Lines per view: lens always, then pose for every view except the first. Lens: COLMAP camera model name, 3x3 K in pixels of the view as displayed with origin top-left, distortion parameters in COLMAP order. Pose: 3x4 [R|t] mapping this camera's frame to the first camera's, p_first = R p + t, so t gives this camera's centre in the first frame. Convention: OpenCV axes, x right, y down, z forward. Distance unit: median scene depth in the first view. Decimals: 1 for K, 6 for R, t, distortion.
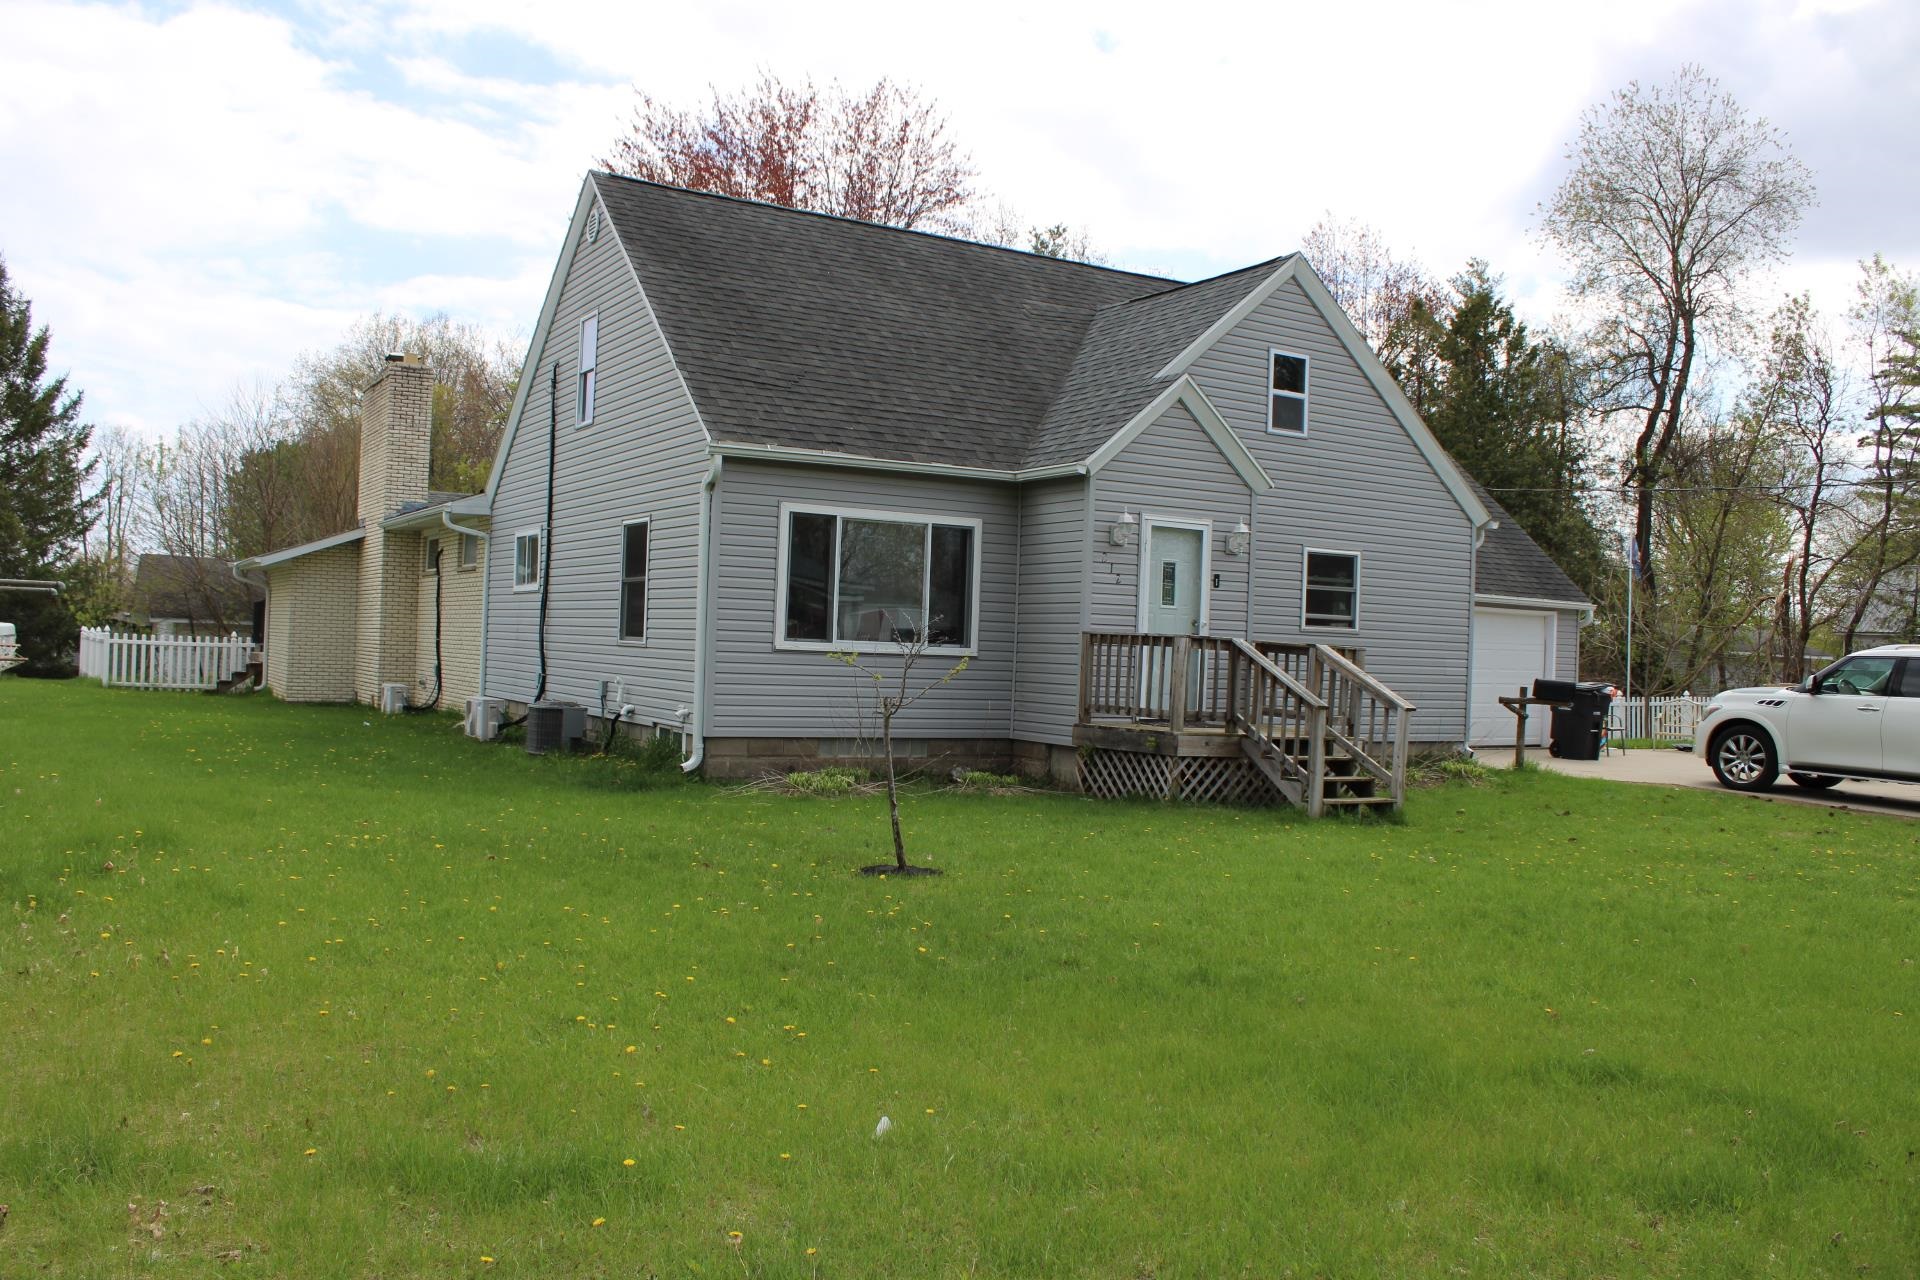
lens RADIAL K [[1554.4, 0, 964.4], [0, 1554.4, 644.7], [0, 0, 1]] dist [-0.085077, 0.003088]
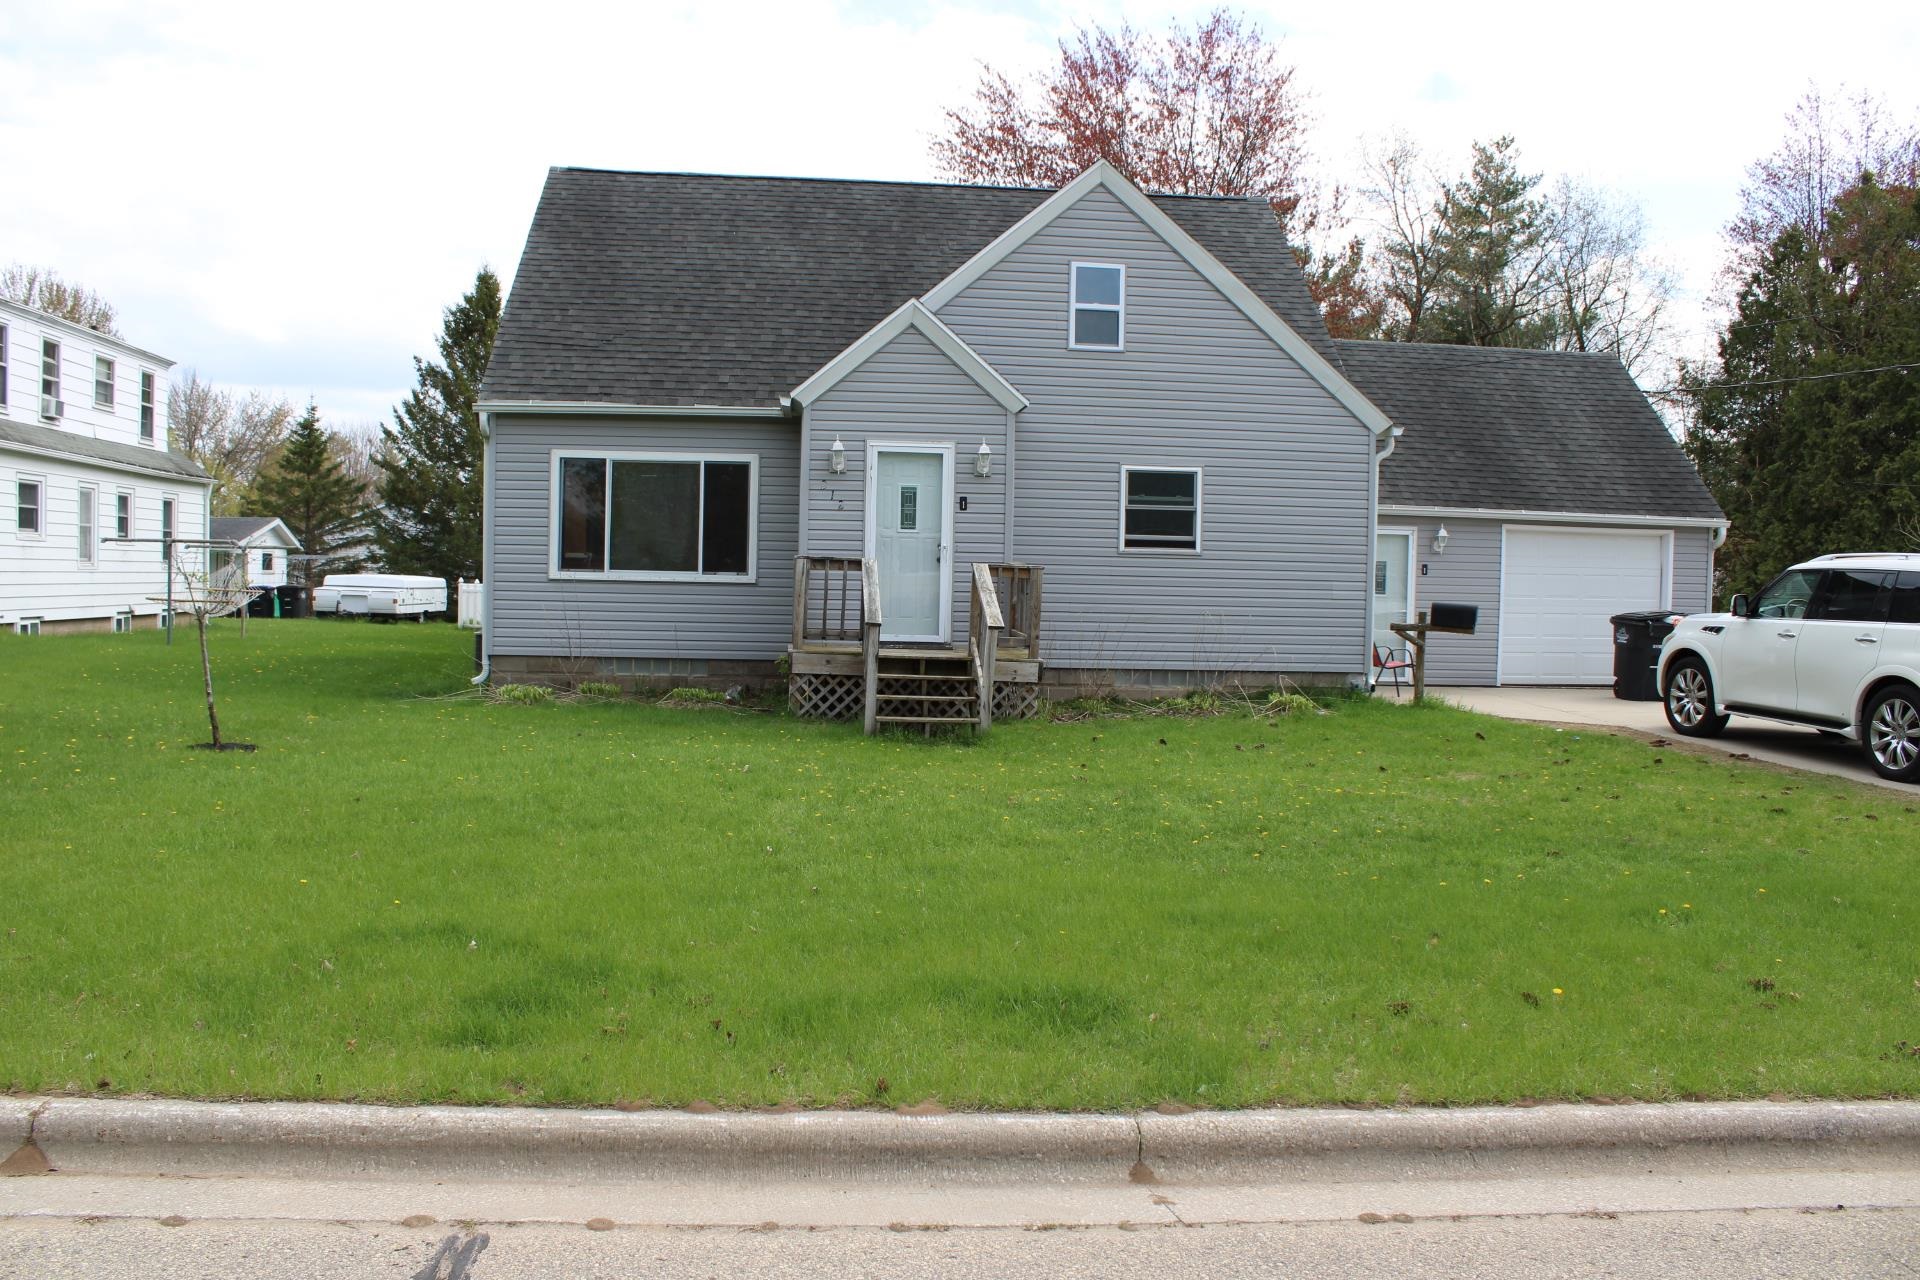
lens RADIAL K [[1554.4, 0, 961.2], [0, 1554.4, 639.3], [0, 0, 1]] dist [-0.085077, 0.003088]
pose [[0.901992, -0.000792, -0.431752, 0.598740], [0.011497, 0.999688, 0.022186, 0.024048], [0.431599, -0.024975, 0.901720, 0.099004]]
